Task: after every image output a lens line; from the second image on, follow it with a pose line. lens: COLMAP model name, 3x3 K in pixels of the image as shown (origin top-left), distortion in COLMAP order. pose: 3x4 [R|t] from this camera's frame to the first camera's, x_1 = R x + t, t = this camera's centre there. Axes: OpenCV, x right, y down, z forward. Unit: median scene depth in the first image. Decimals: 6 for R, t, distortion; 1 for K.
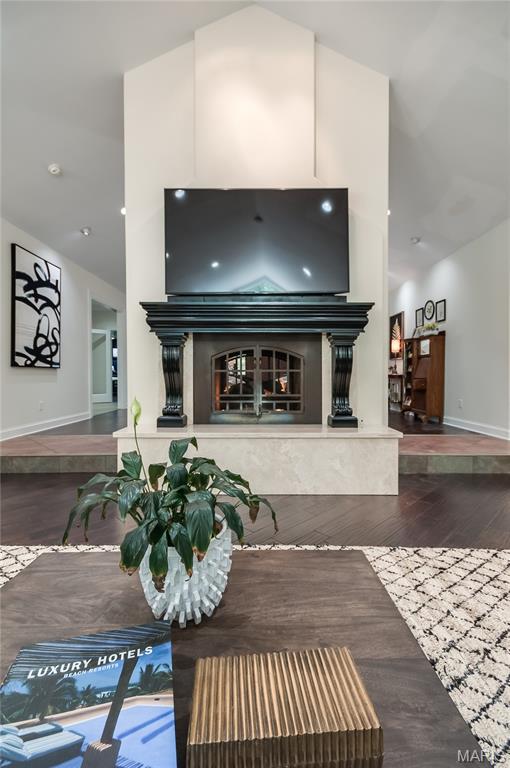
lens RADIAL K [[348.9, 0, 255.0], [0, 348.9, 384.0], [0, 0, 1]] dist [0.012233, -0.000041]
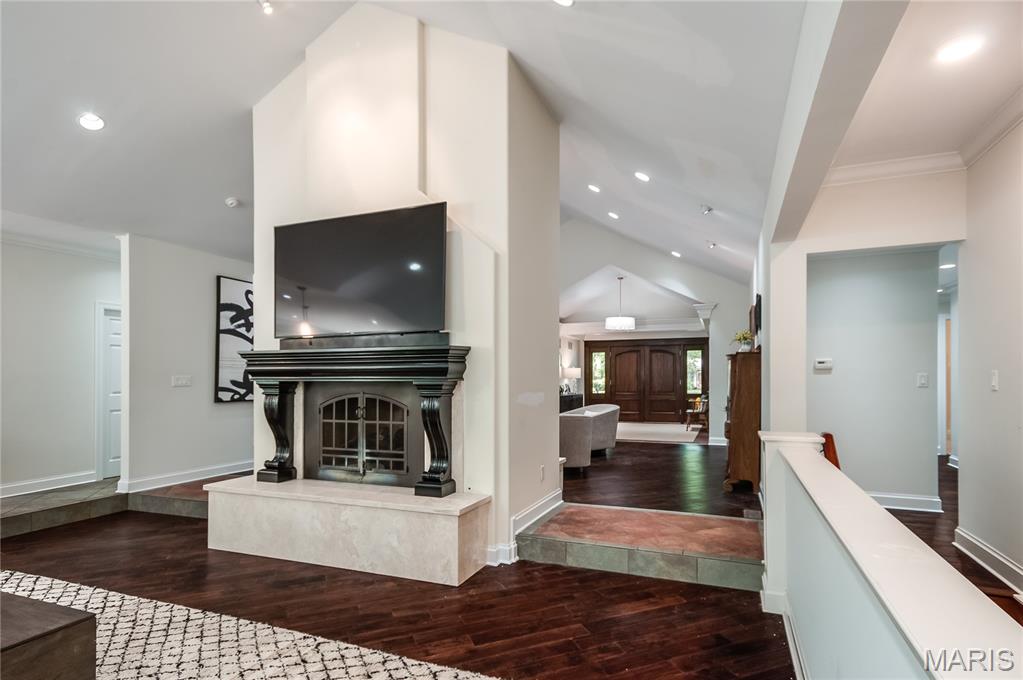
lens RADIAL K [[531.5, 0, 516.4], [0, 531.5, 388.2], [0, 0, 1]] dist [0.031962, 0.000102]
pose [[0.926335, 0.003154, -0.376687, 0.861463], [-0.005430, 0.999973, -0.004980, -0.116936], [0.376661, 0.006659, 0.926327, -0.082764]]
